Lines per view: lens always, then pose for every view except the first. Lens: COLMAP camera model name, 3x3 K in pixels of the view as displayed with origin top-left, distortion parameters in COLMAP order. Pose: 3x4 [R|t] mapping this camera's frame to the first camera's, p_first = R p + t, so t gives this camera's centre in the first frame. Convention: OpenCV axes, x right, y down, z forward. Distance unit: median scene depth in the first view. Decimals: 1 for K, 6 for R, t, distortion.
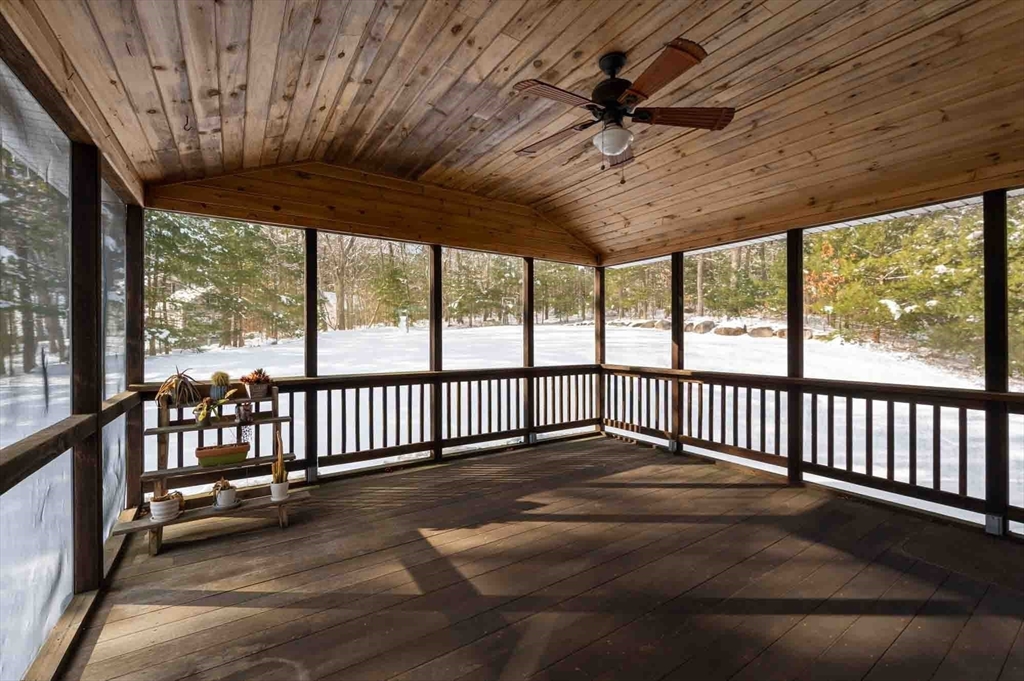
lens RADIAL K [[414.8, 0, 508.8], [0, 414.8, 337.2], [0, 0, 1]] dist [-0.001281, -0.000105]
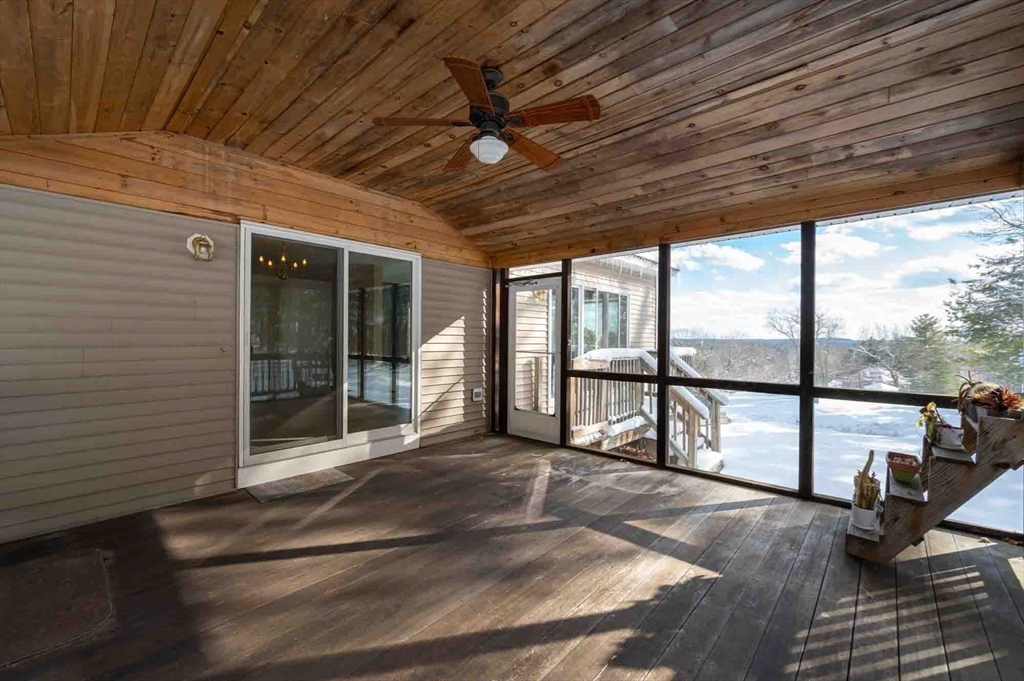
lens RADIAL K [[414.8, 0, 508.8], [0, 414.8, 337.2], [0, 0, 1]] dist [-0.001281, -0.000105]
pose [[-0.968076, -0.004405, -0.250616, 0.421744], [-0.004336, 0.999990, -0.000830, 0.000261], [0.250617, 0.000283, -0.968086, 1.832620]]
